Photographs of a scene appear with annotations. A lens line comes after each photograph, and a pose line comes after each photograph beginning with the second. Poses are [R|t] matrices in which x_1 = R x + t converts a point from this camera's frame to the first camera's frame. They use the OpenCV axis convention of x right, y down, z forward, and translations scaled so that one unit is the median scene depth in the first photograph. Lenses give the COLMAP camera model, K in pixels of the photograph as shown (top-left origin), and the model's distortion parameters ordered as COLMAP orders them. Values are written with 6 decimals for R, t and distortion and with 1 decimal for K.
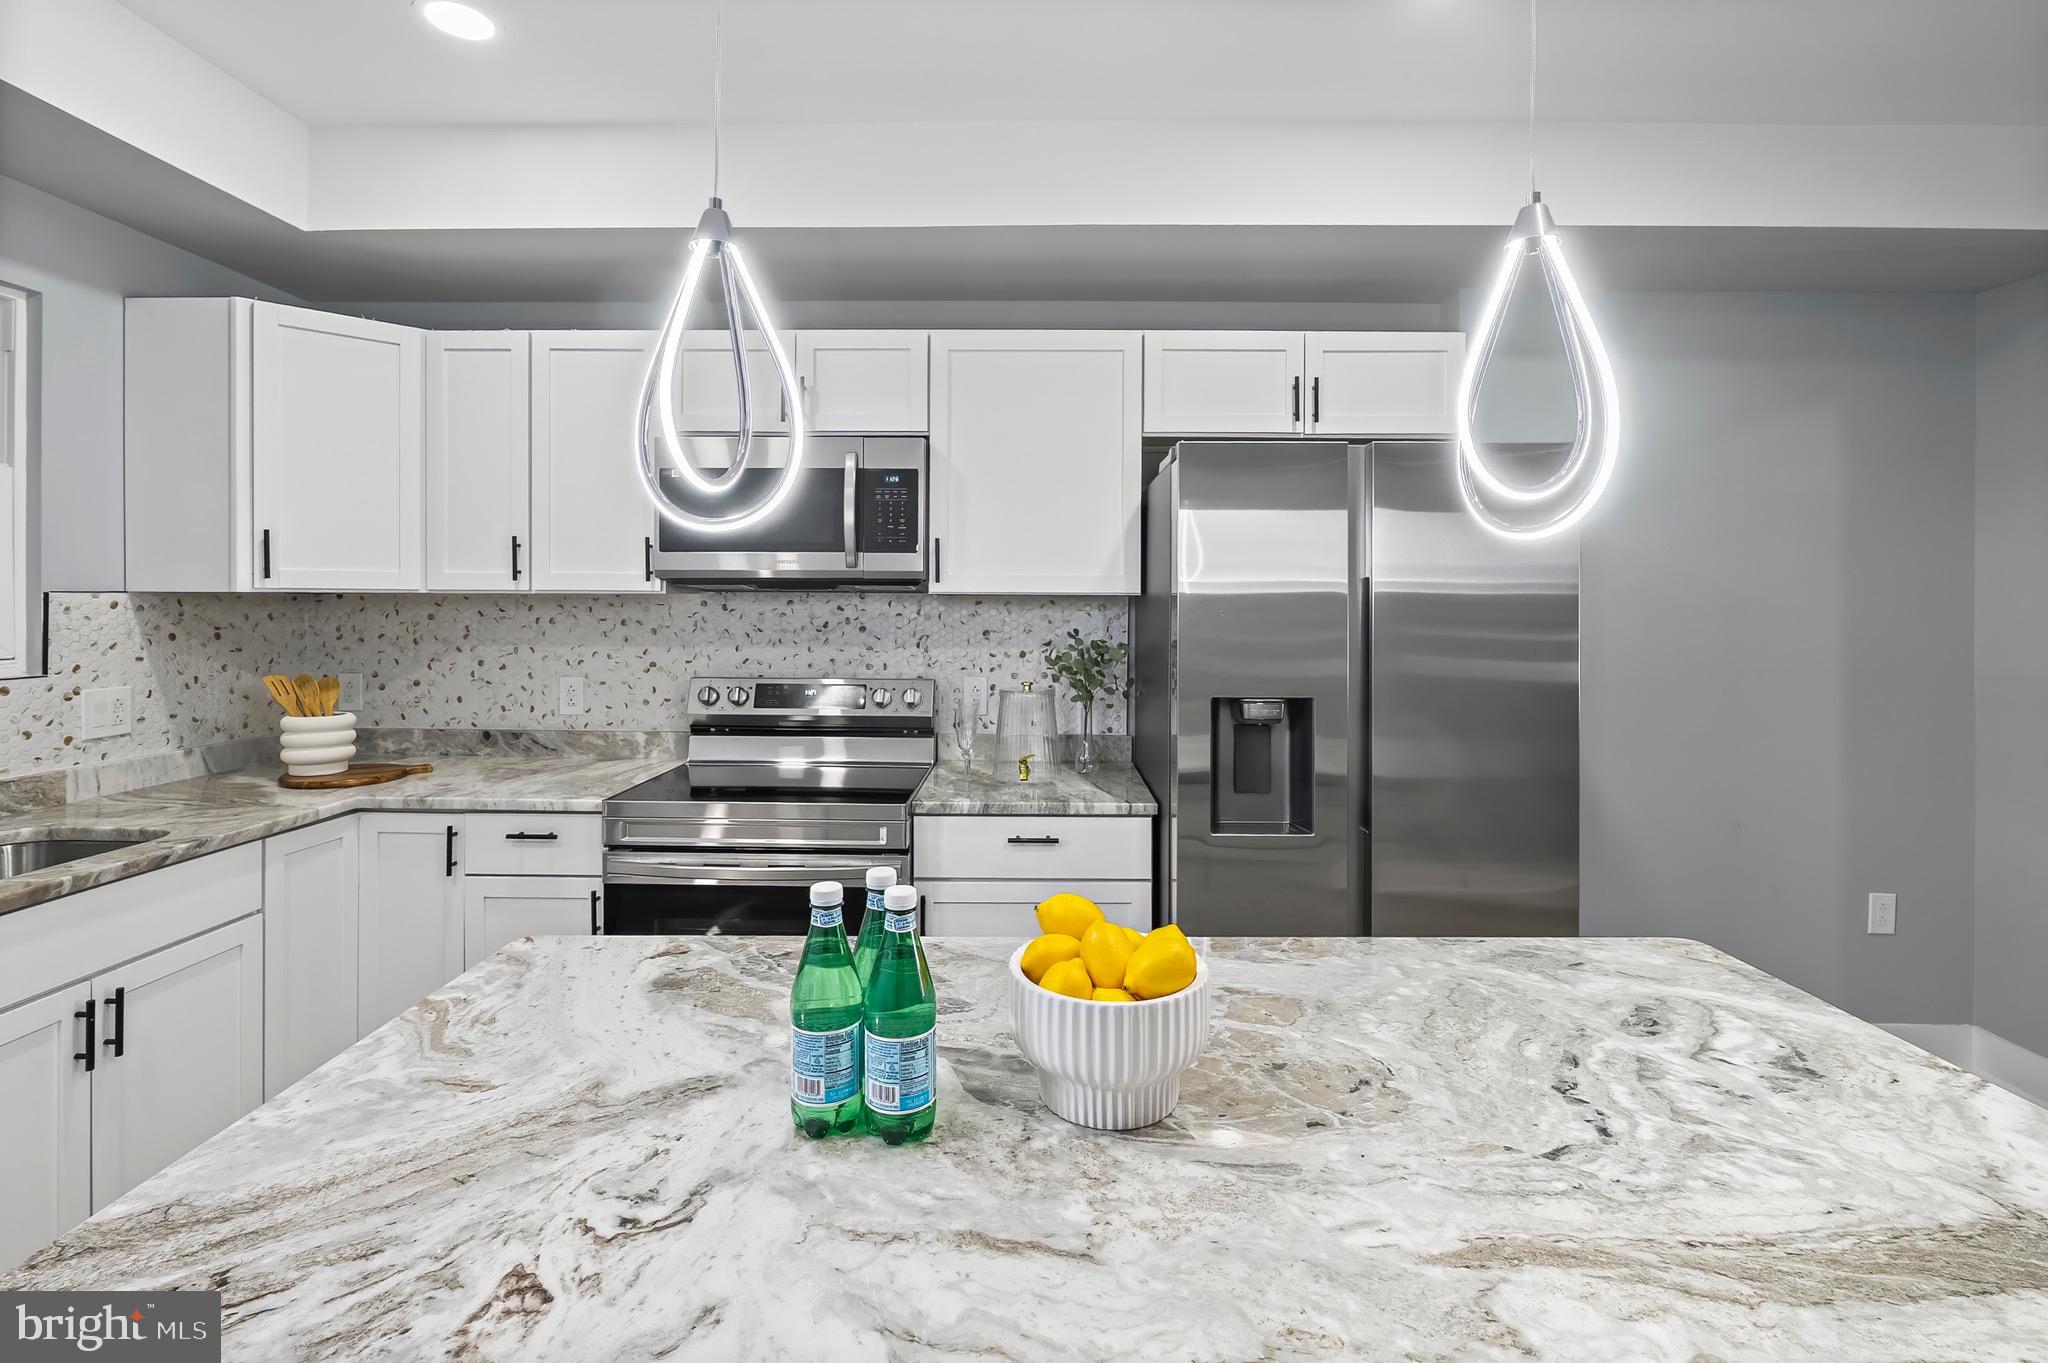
lens RADIAL K [[926.8, 0, 1024.4], [0, 926.8, 611.6], [0, 0, 1]] dist [-0.000141, 0.000031]
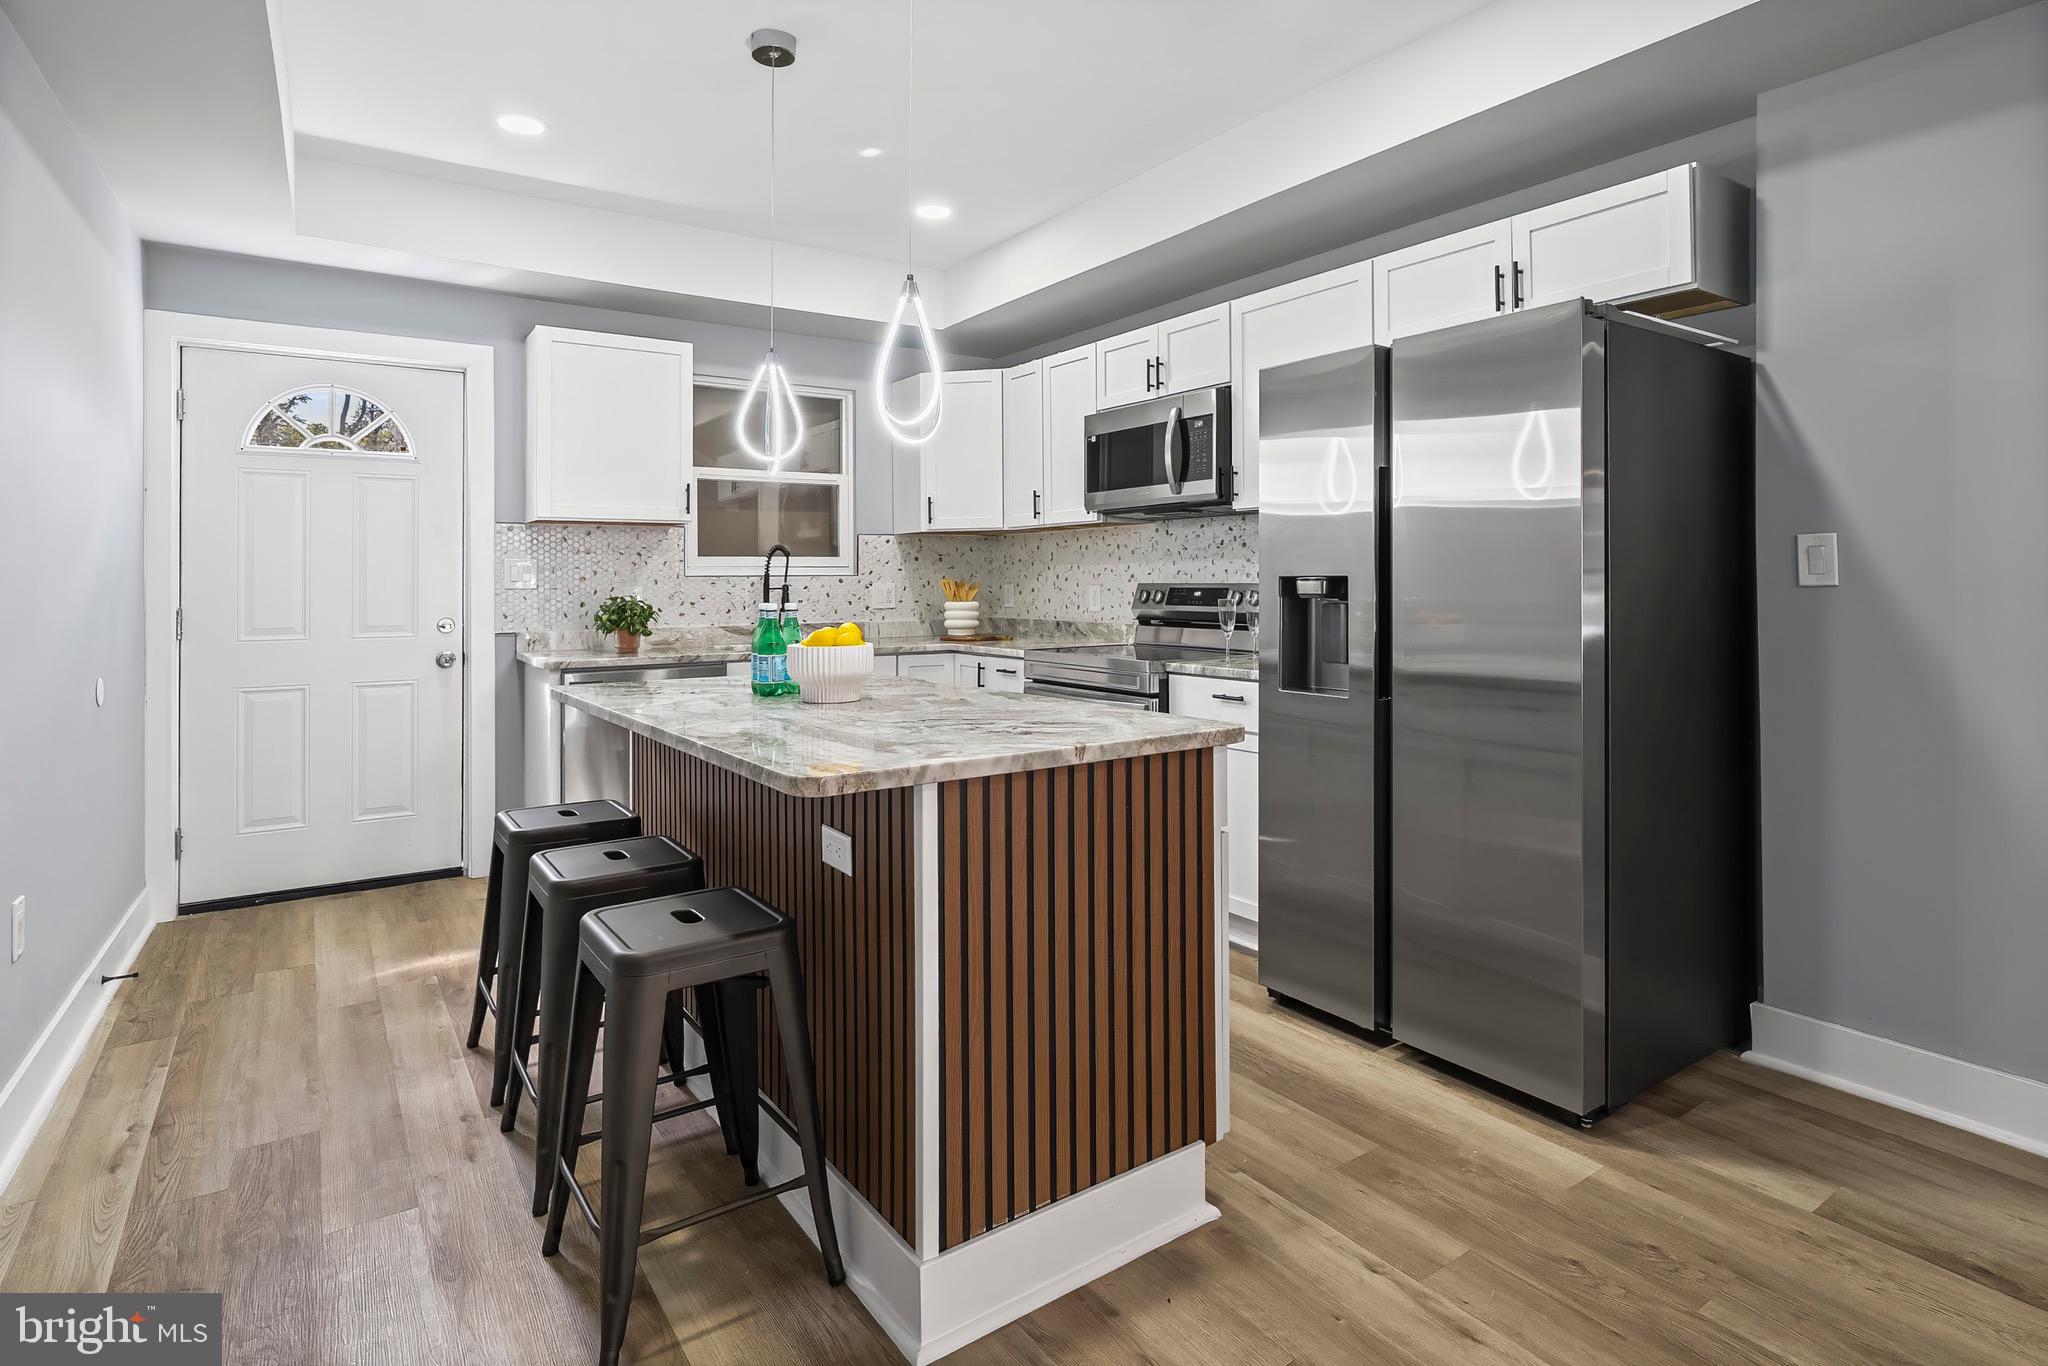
lens RADIAL K [[1055.4, 0, 1023.8], [0, 1055.4, 577.7], [0, 0, 1]] dist [0.000362, 0.000044]
pose [[0.587433, -0.010581, -0.809204, 0.885346], [0.006402, 0.999944, -0.008427, 0.081458], [0.809248, -0.000230, 0.587467, -0.064931]]
